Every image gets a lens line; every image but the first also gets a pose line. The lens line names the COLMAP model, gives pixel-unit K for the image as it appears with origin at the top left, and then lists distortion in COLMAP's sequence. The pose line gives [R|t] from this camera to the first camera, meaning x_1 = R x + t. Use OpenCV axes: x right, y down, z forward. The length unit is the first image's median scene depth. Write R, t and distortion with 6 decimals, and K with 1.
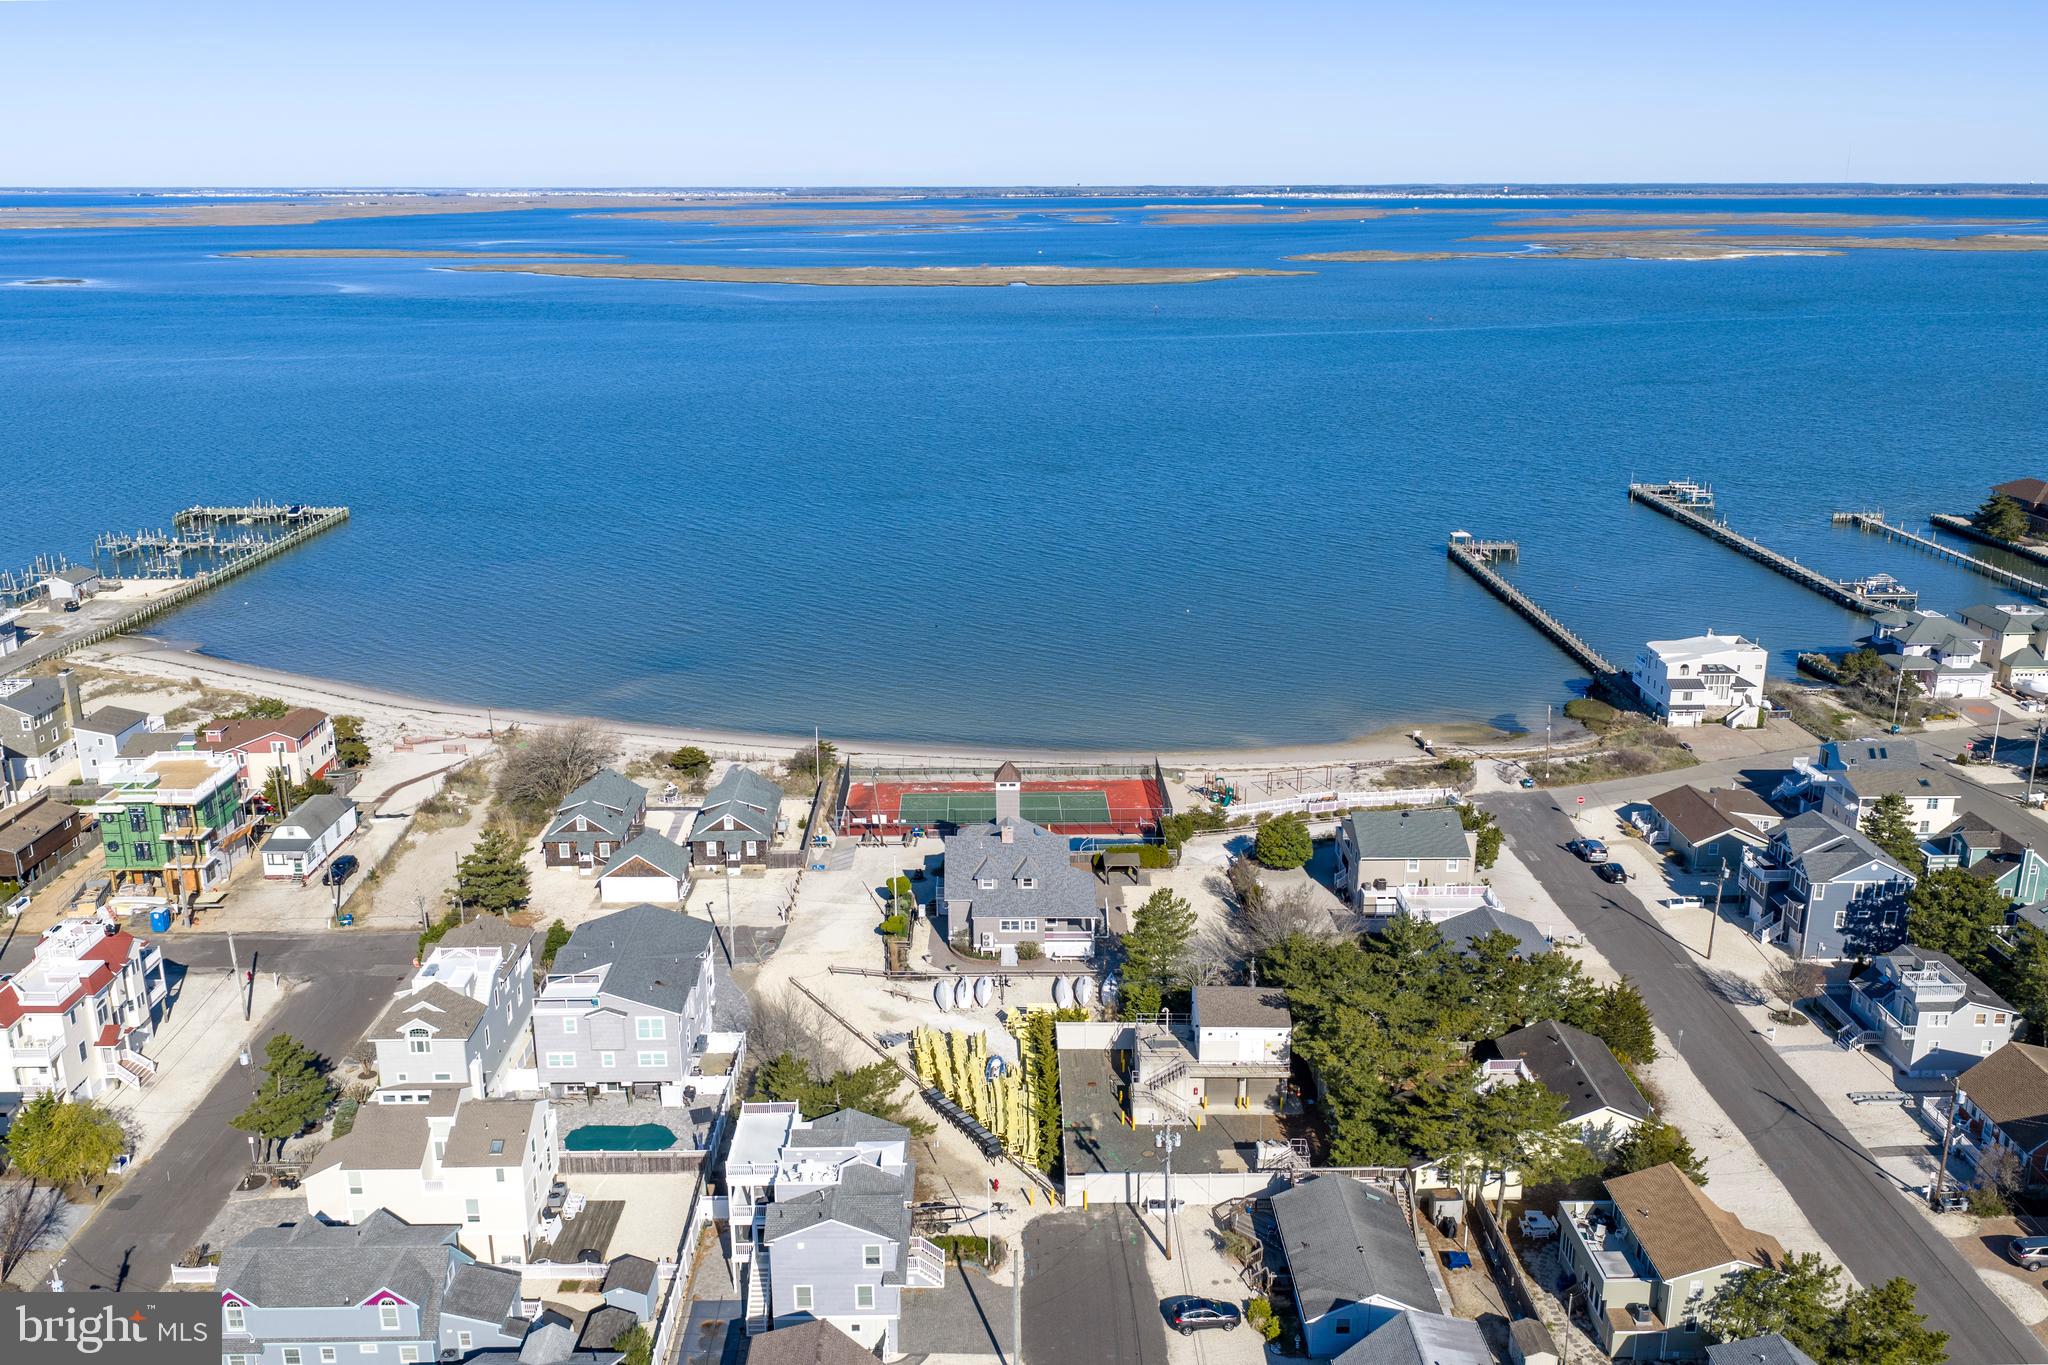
lens RADIAL K [[1681.5, 0, 1021.4], [0, 1681.5, 682.0], [0, 0, 1]] dist [0.017924, -0.028843]
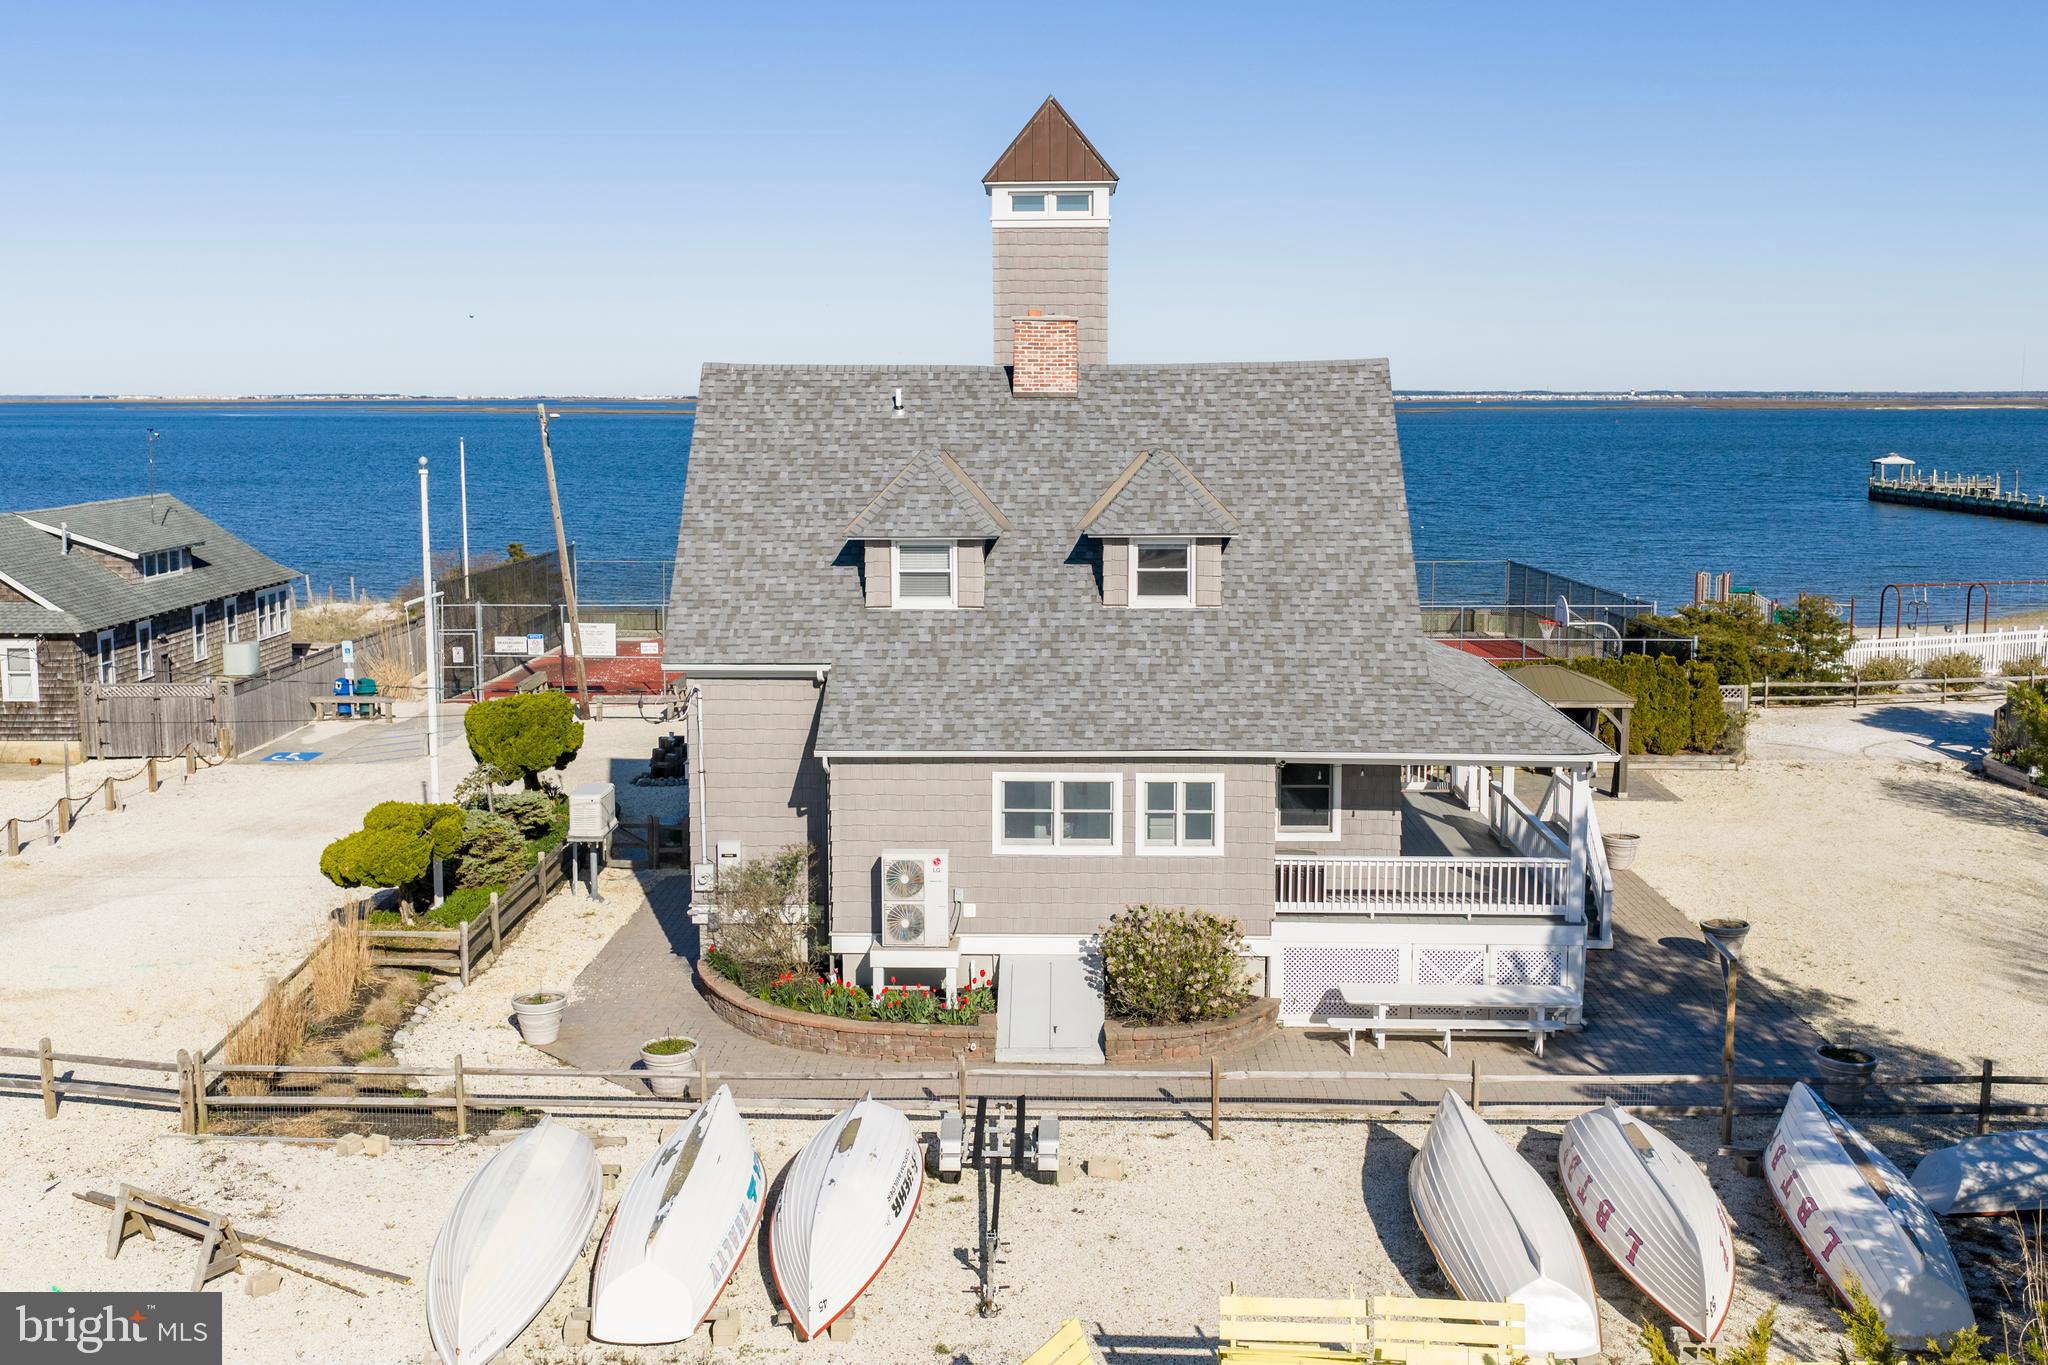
lens RADIAL K [[1681.5, 0, 1028.0], [0, 1681.5, 681.7], [0, 0, 1]] dist [0.017924, -0.028843]
pose [[0.999487, -0.002039, -0.031969, -0.004136], [-0.004314, 0.980312, -0.197409, 0.164039], [0.031742, 0.197446, 0.979800, 0.837587]]
